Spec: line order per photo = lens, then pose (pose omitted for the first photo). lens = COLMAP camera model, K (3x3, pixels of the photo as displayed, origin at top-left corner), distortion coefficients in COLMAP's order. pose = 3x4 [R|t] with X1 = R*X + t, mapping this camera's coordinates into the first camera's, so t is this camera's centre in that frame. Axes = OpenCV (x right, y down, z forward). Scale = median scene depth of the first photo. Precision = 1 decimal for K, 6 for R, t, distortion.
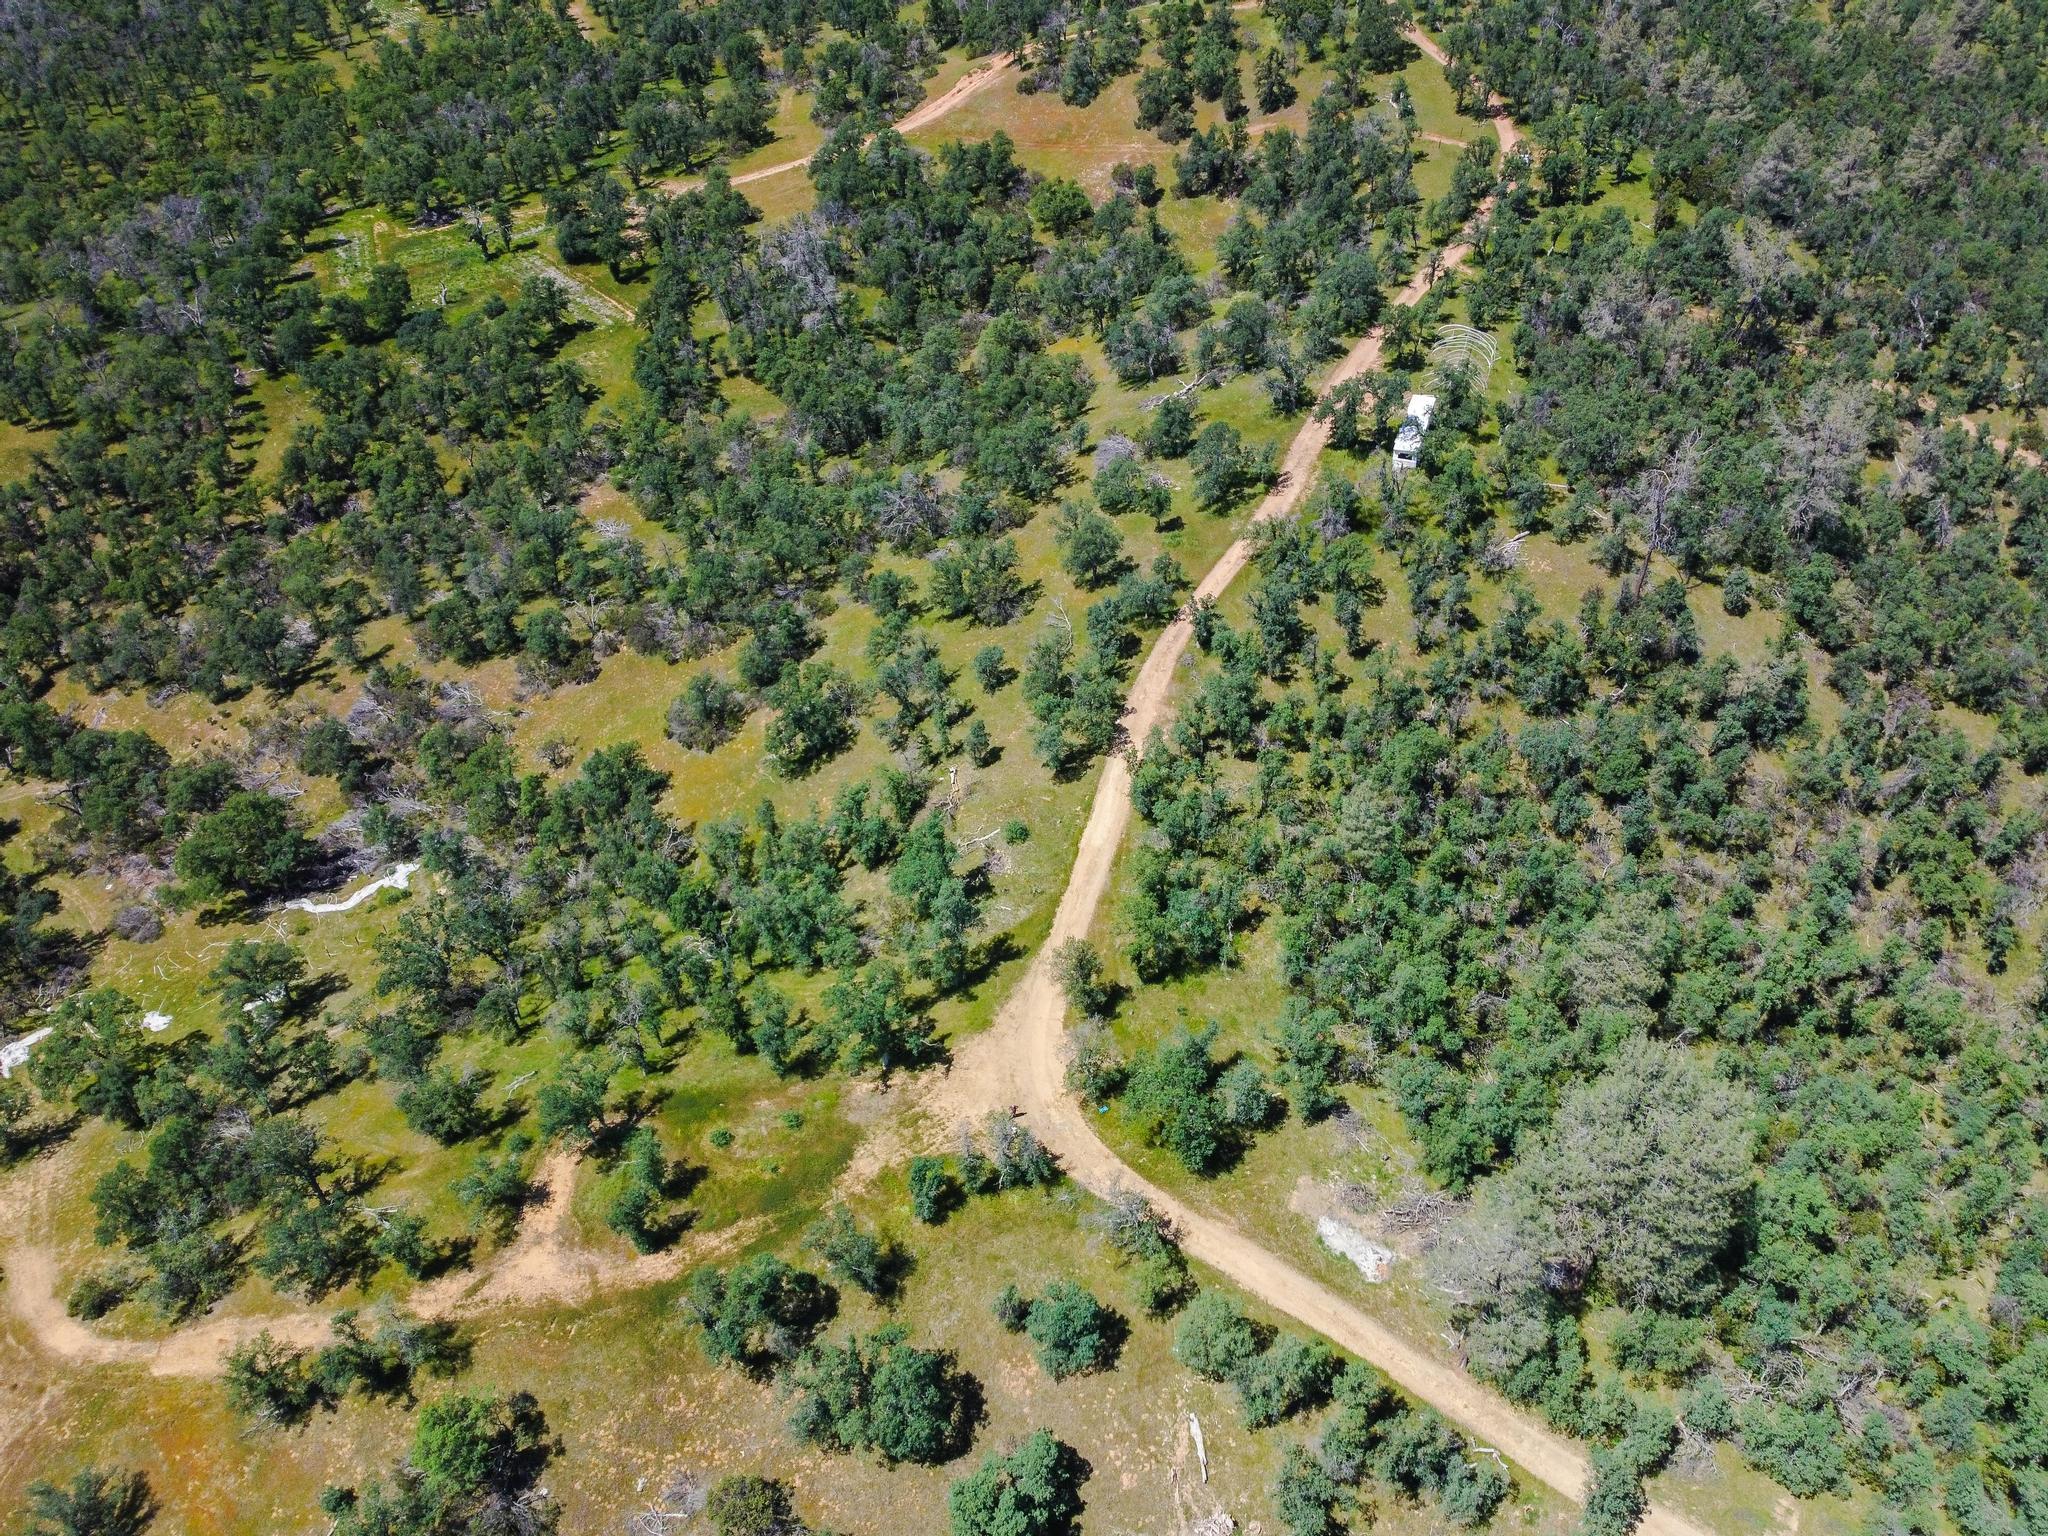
lens RADIAL K [[1553.2, 0, 1028.7], [0, 1553.2, 776.2], [0, 0, 1]] dist [0.000030, -0.003484]
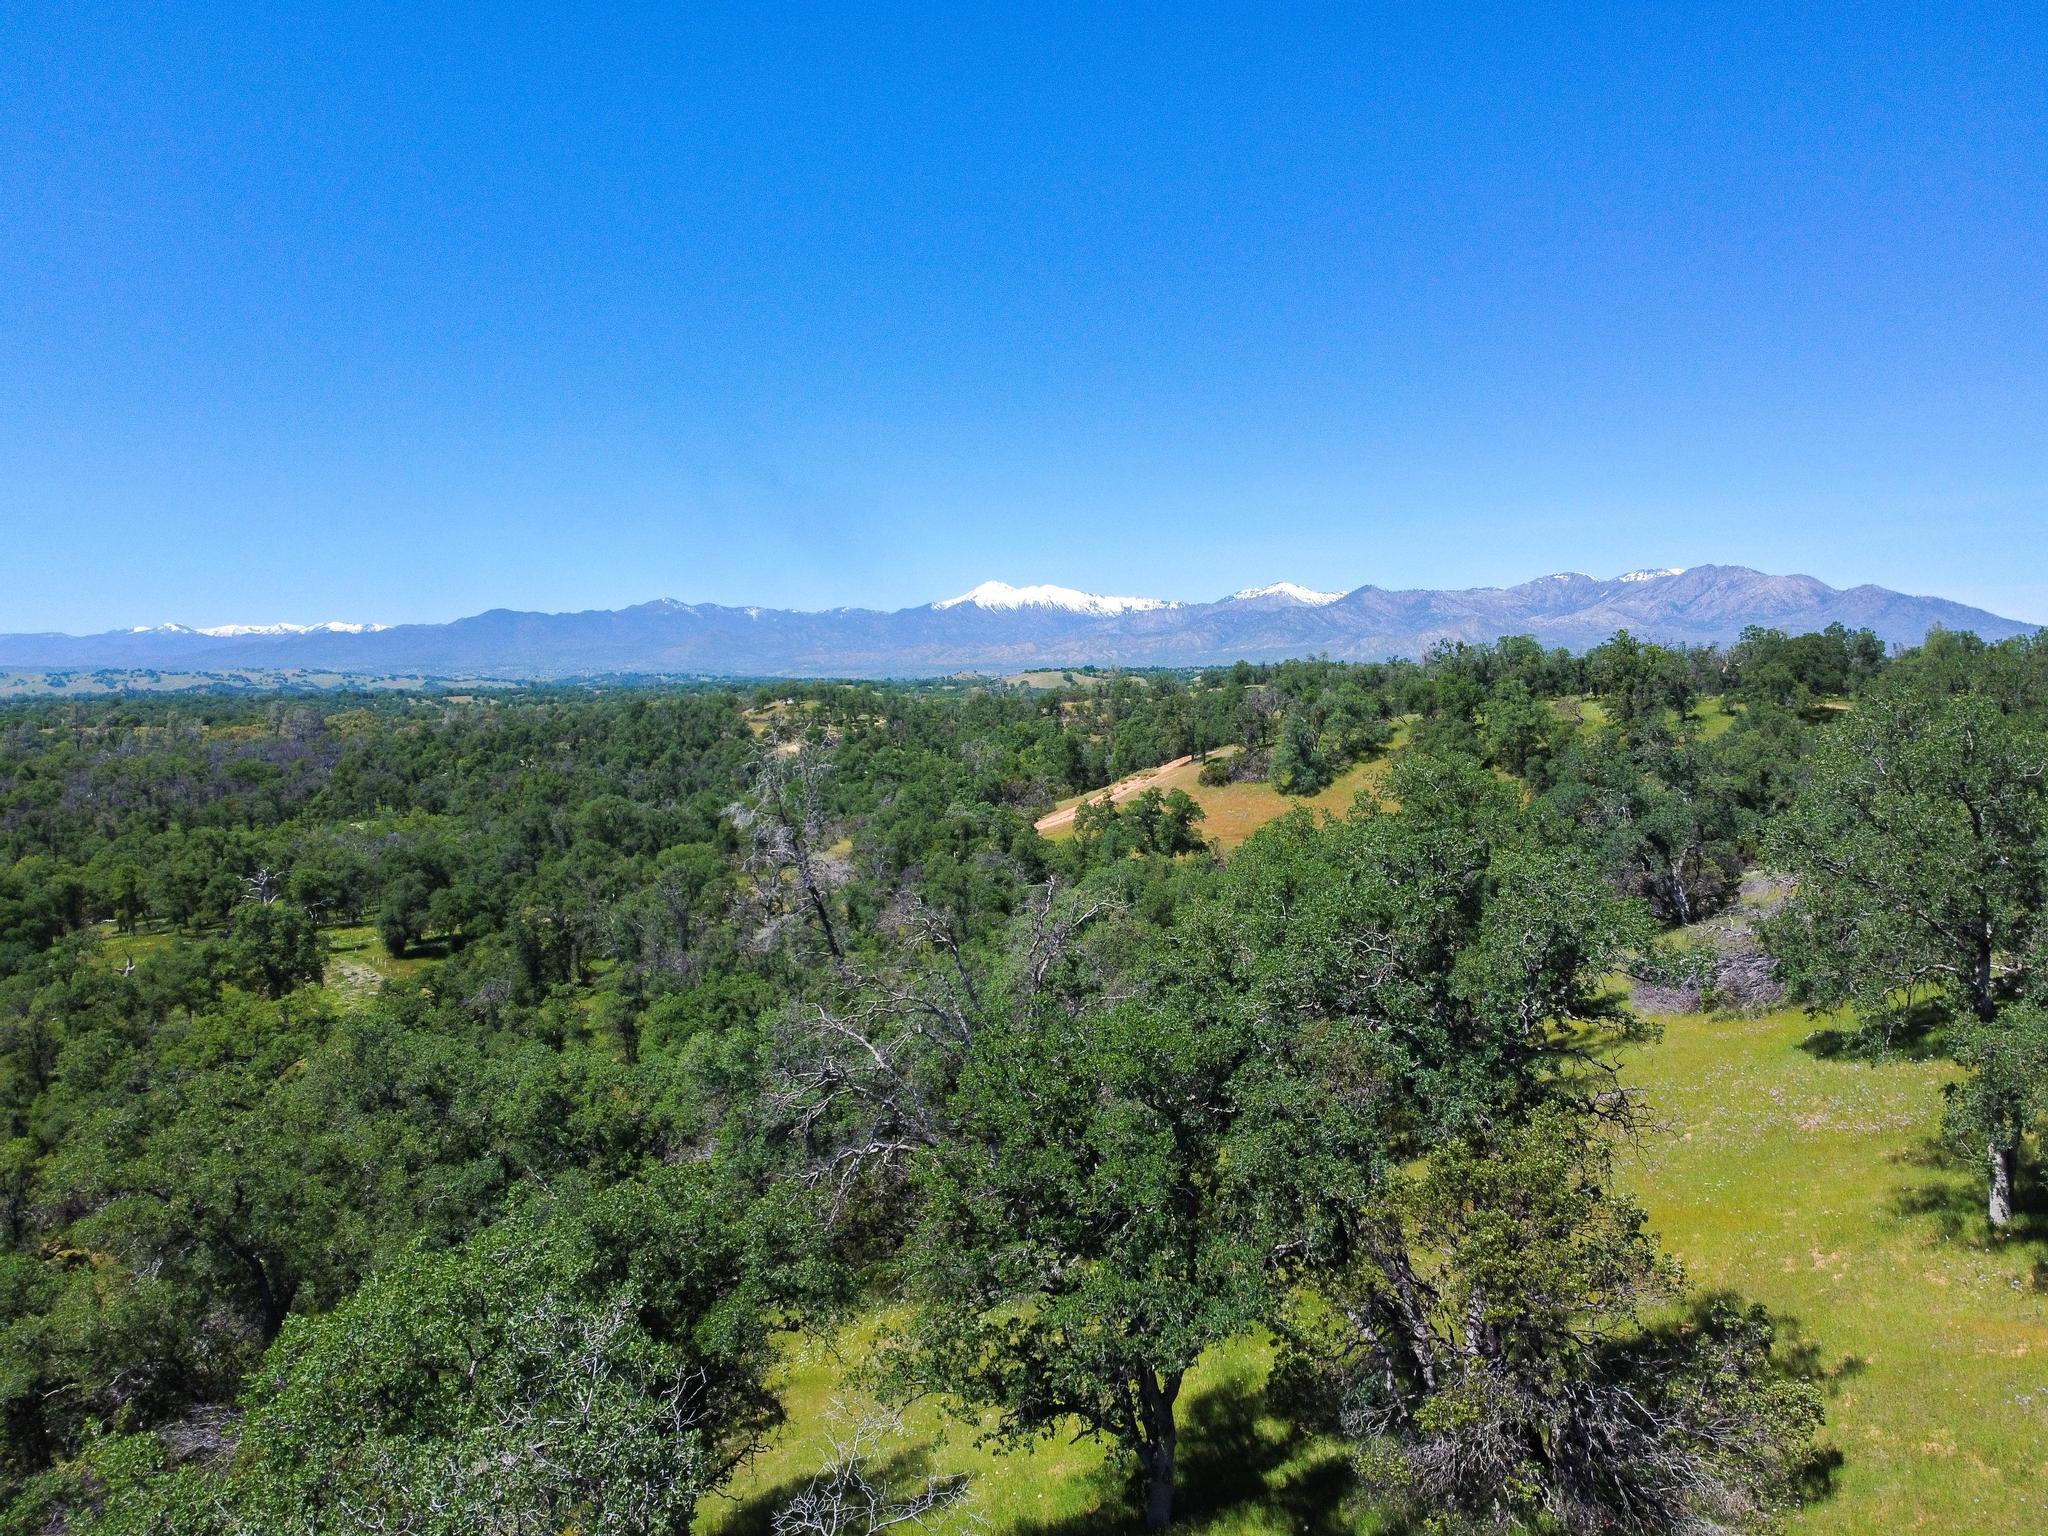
lens RADIAL K [[1553.2, 0, 1016.8], [0, 1553.2, 770.2], [0, 0, 1]] dist [0.000030, -0.003484]
pose [[0.996146, -0.002788, -0.087672, -0.042025], [-0.053604, 0.771798, -0.633605, -0.067884], [0.069431, 0.635862, 0.768673, 0.813916]]
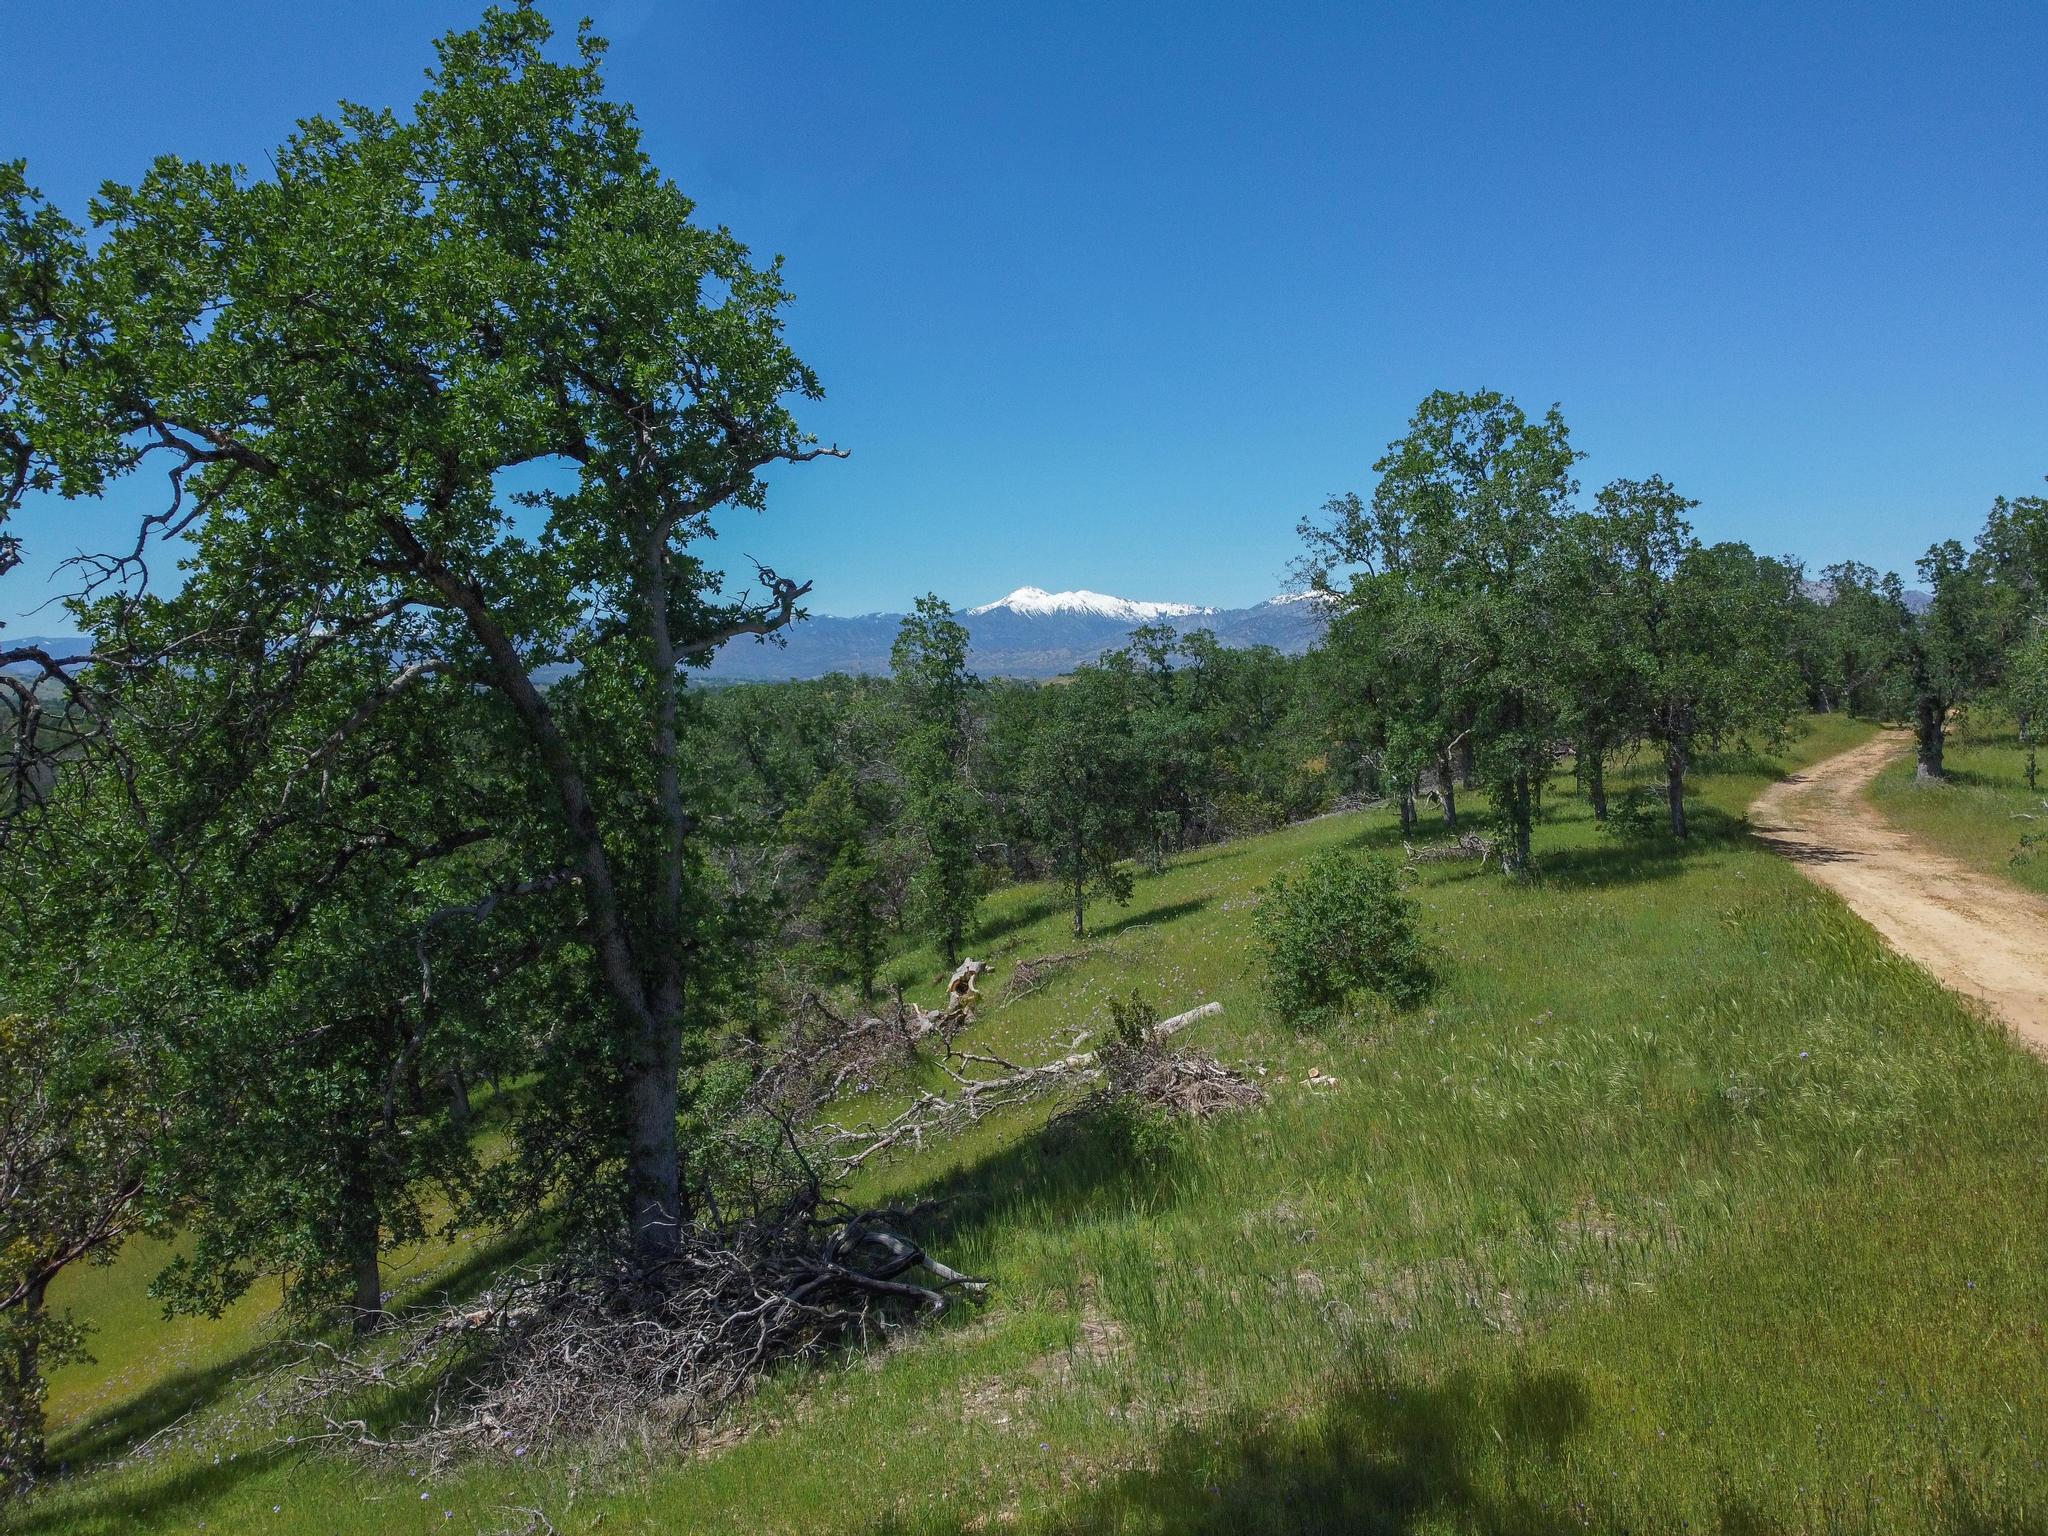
lens RADIAL K [[1553.2, 0, 1017.3], [0, 1553.2, 770.6], [0, 0, 1]] dist [0.000030, -0.003484]
pose [[0.993989, -0.000389, -0.109478, -0.015945], [-0.069621, 0.769493, -0.634849, 0.083001], [0.084489, 0.638655, 0.764841, 0.685975]]
